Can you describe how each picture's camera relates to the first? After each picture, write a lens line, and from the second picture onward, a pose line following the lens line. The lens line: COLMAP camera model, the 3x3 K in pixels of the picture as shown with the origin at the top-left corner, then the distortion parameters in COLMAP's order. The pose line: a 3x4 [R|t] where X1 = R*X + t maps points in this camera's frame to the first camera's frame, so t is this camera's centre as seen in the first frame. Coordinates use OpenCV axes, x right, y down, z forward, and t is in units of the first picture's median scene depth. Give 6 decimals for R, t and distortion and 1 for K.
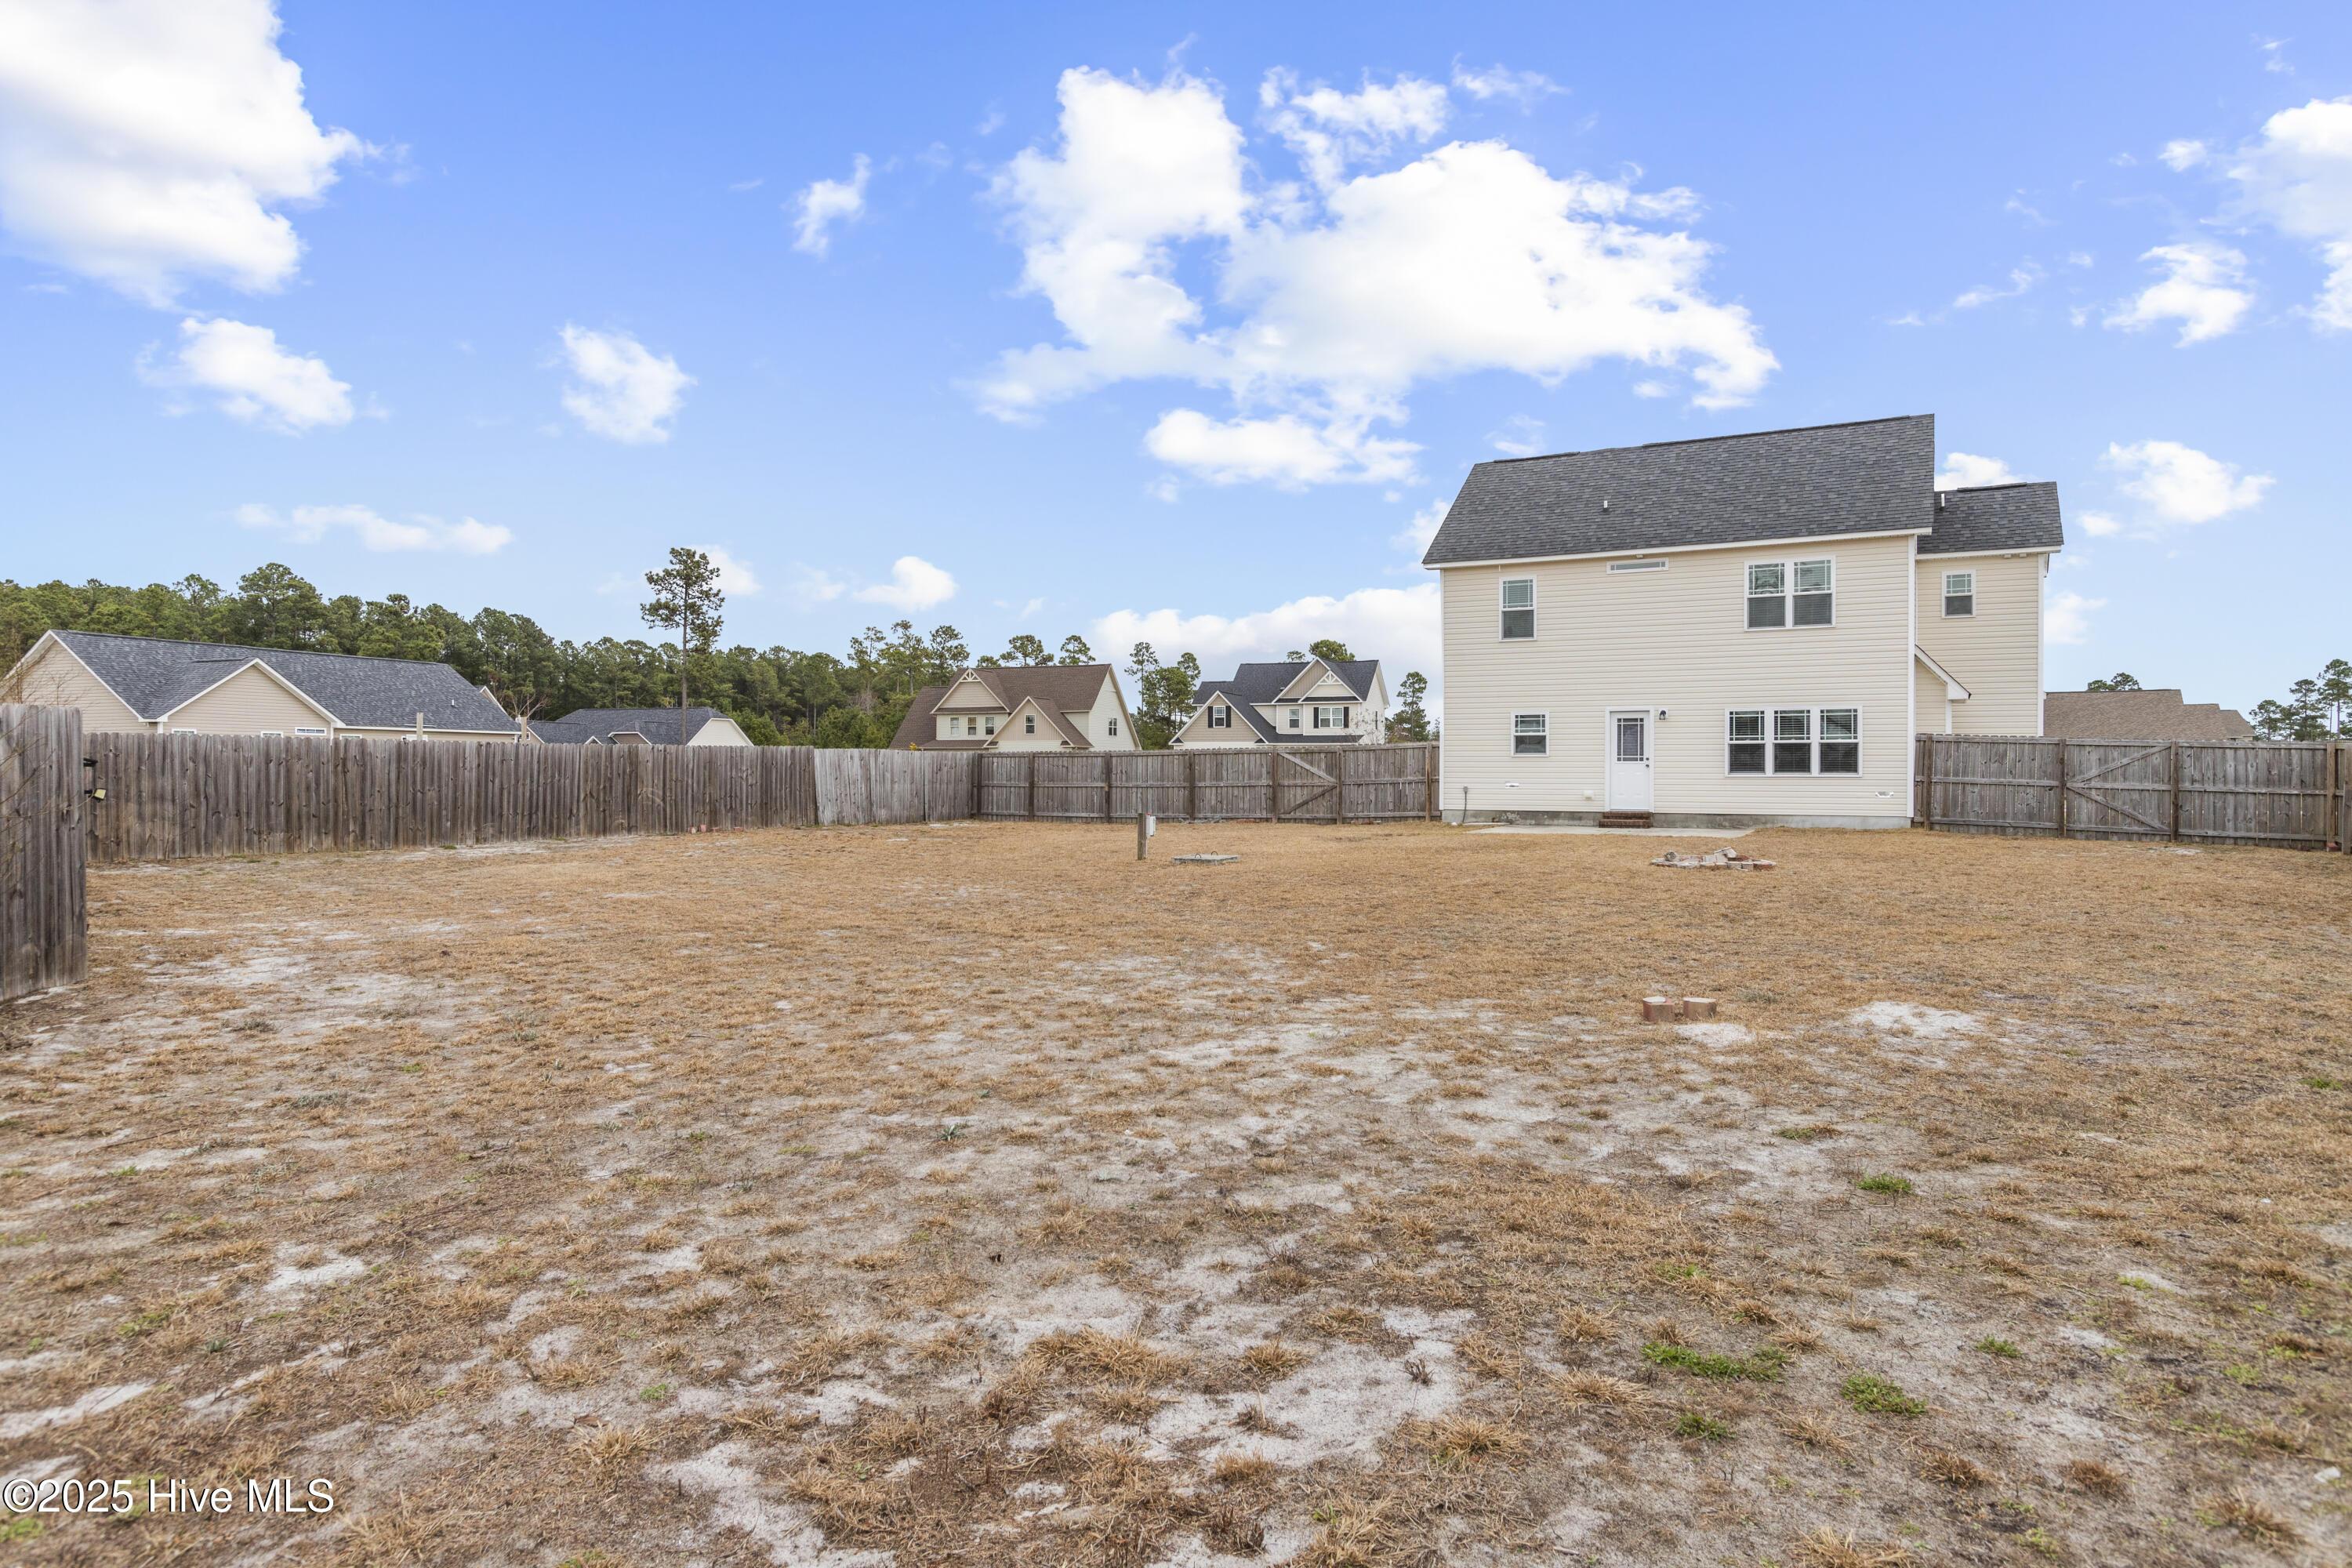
lens RADIAL K [[1404.6, 0, 1182.5], [0, 1404.6, 781.6], [0, 0, 1]] dist [0.001259, 0.001957]
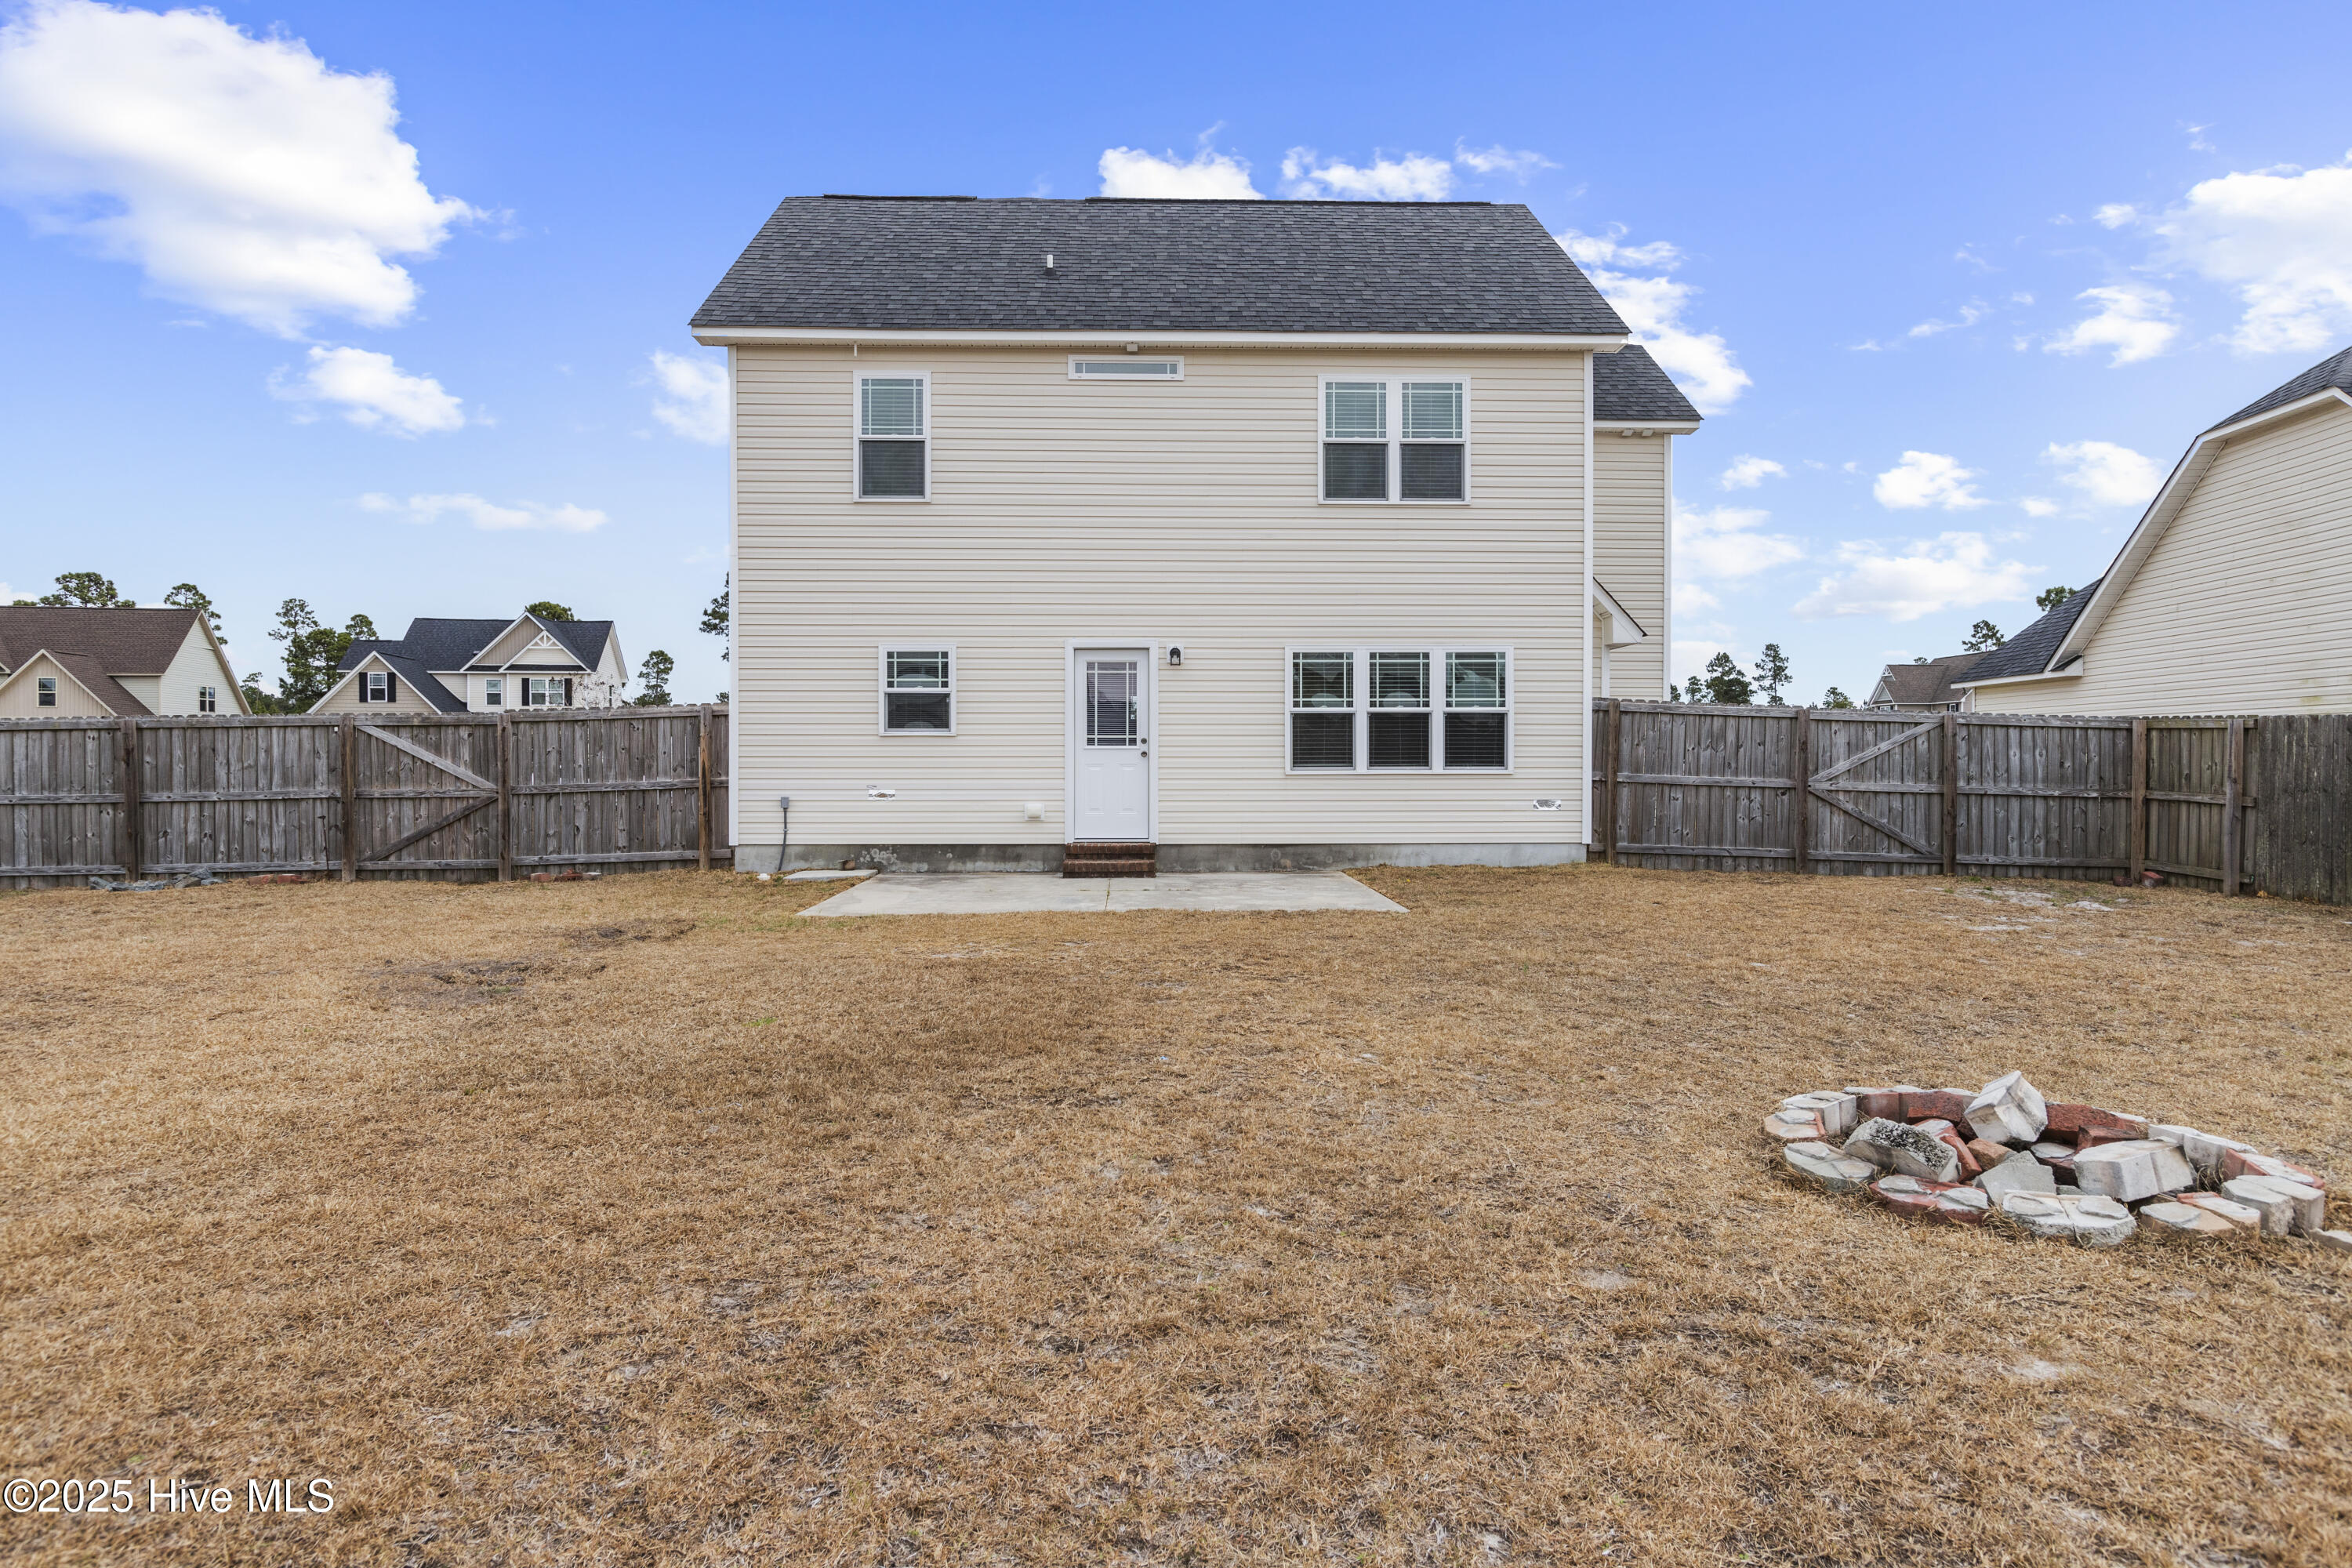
lens RADIAL K [[1404.6, 0, 1191.1], [0, 1404.6, 774.7], [0, 0, 1]] dist [0.001259, 0.001957]
pose [[0.864885, -0.007436, 0.501916, 0.081158], [0.005991, 0.999972, 0.004491, -0.005783], [-0.501935, -0.000878, 0.864905, 0.522397]]
